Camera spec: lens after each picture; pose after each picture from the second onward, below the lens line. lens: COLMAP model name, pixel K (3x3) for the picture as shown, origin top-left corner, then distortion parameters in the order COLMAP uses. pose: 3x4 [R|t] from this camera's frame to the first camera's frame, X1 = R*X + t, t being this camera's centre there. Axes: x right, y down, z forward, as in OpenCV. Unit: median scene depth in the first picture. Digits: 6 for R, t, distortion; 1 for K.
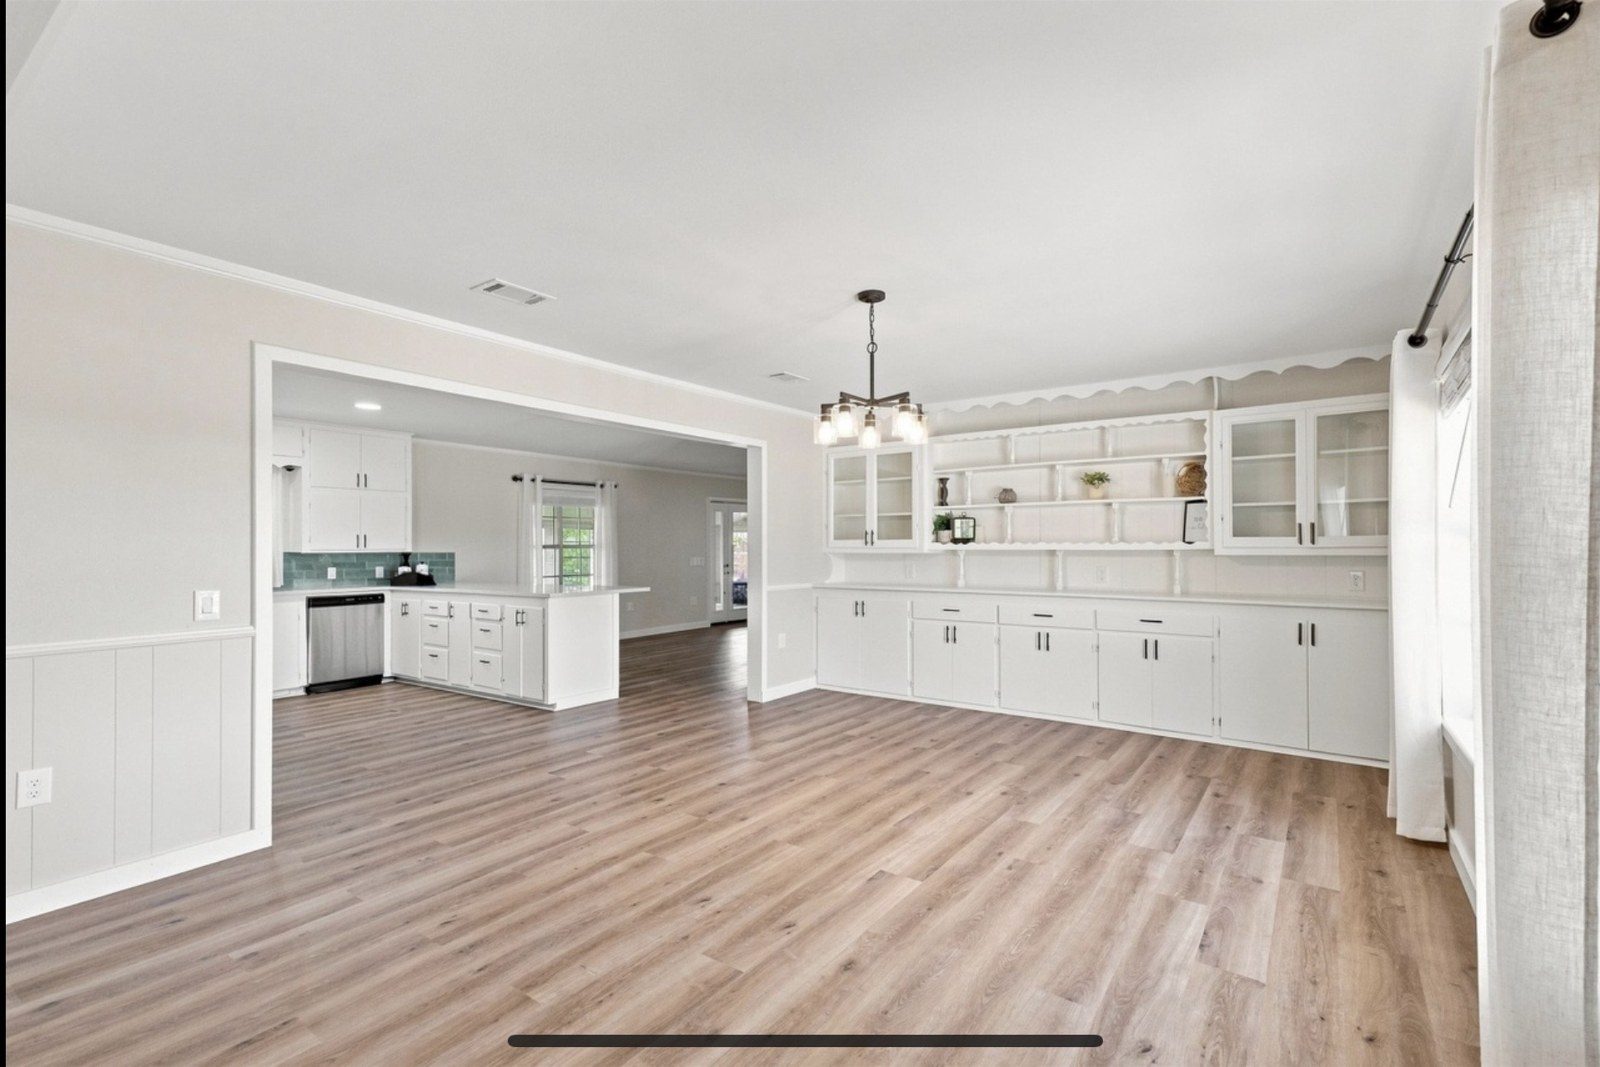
lens RADIAL K [[756.7, 0, 800.0], [0, 756.7, 533.5], [0, 0, 1]] dist [0.000213, -0.000053]
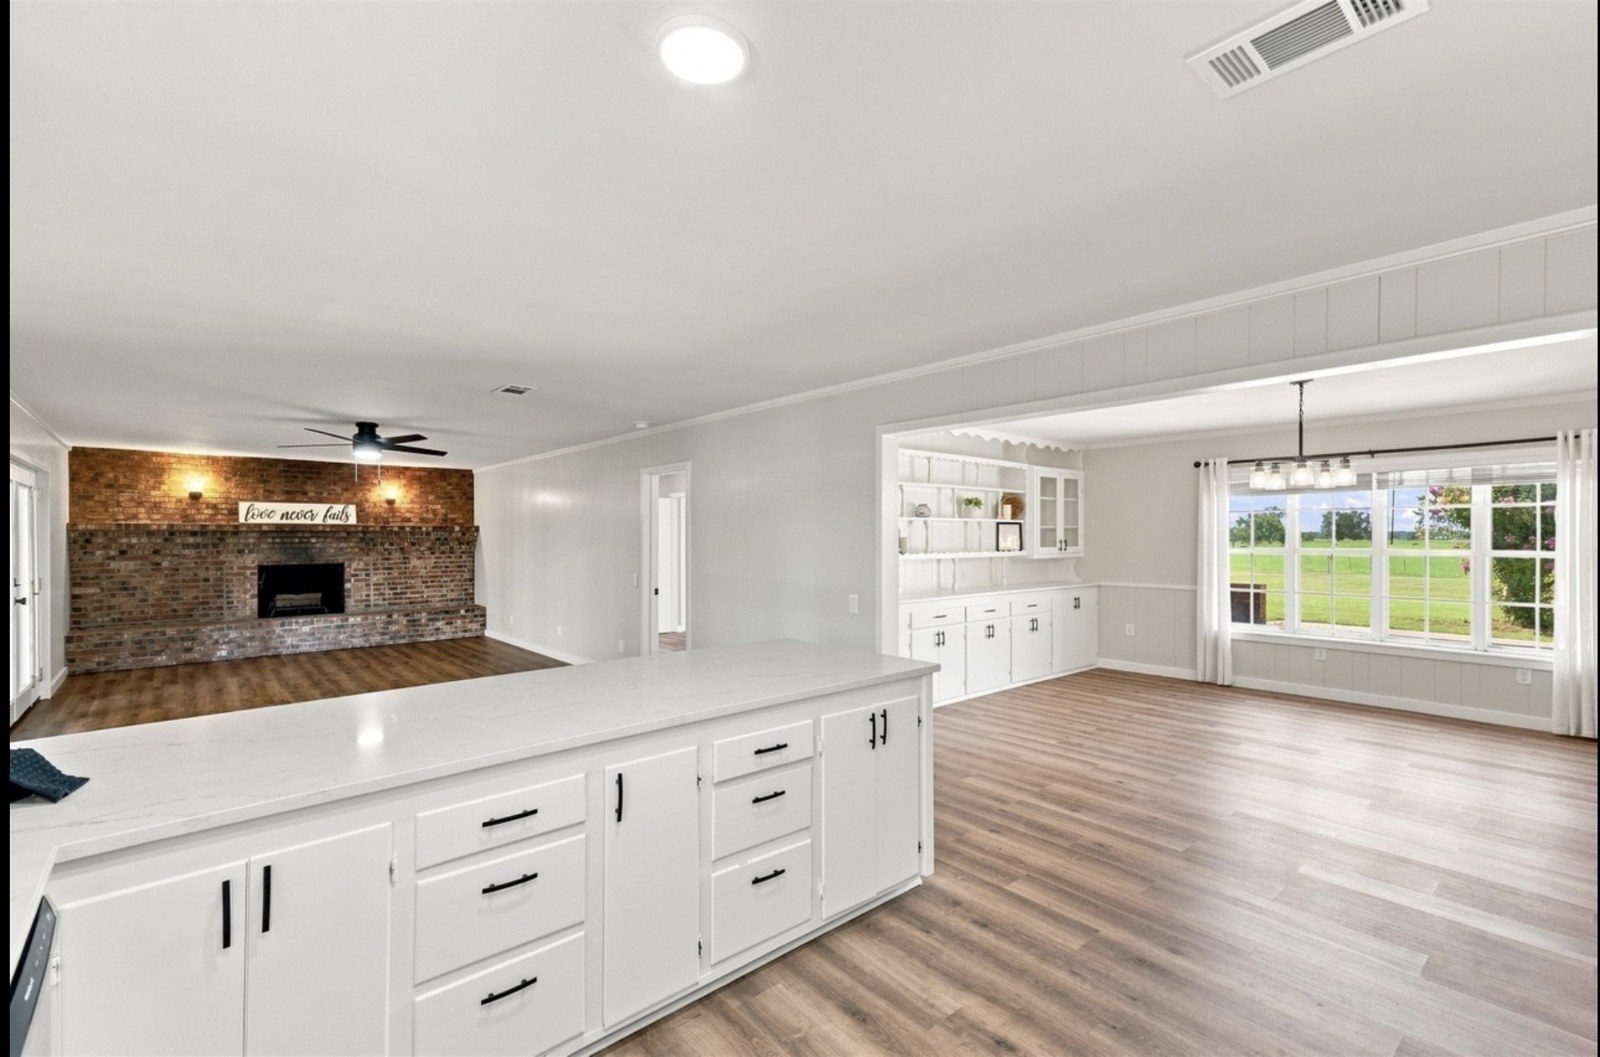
lens RADIAL K [[707.4, 0, 800.0], [0, 707.4, 528.5], [0, 0, 1]] dist [0.001398, 0.000025]
pose [[0.245843, 0.010412, 0.969254, -0.983156], [-0.010570, 0.999912, -0.008061, -0.017636], [-0.969252, -0.008264, 0.245932, 1.118155]]
